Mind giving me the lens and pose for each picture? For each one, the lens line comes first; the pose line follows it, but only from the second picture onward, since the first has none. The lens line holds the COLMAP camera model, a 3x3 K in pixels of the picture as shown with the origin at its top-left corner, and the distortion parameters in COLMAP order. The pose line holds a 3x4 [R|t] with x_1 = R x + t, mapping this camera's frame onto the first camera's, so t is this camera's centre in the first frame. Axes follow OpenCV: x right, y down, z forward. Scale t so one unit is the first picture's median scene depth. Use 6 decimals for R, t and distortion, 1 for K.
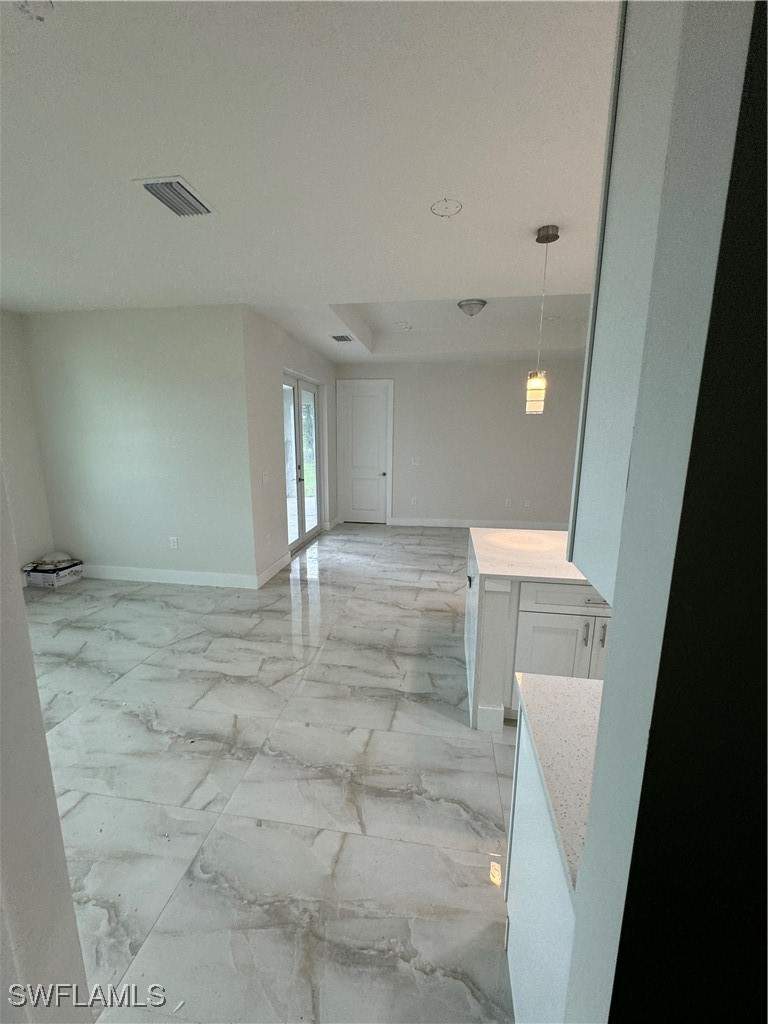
lens RADIAL K [[413.3, 0, 385.9], [0, 413.3, 512.9], [0, 0, 1]] dist [0.013813, 0.000096]
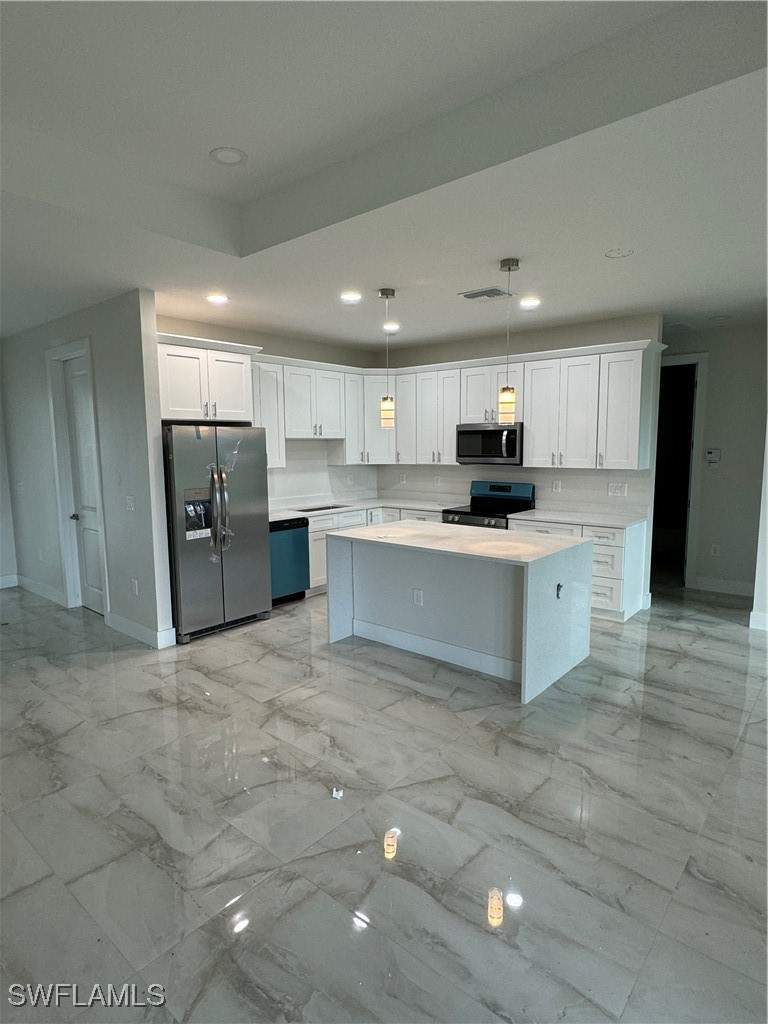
lens RADIAL K [[569.2, 0, 382.8], [0, 569.2, 514.1], [0, 0, 1]] dist [0.001676, 0.000132]
pose [[-0.850074, -0.064743, 0.522669, -0.097131], [0.102605, 0.953041, 0.284930, -0.305844], [-0.516572, 0.295840, -0.803512, 1.566412]]
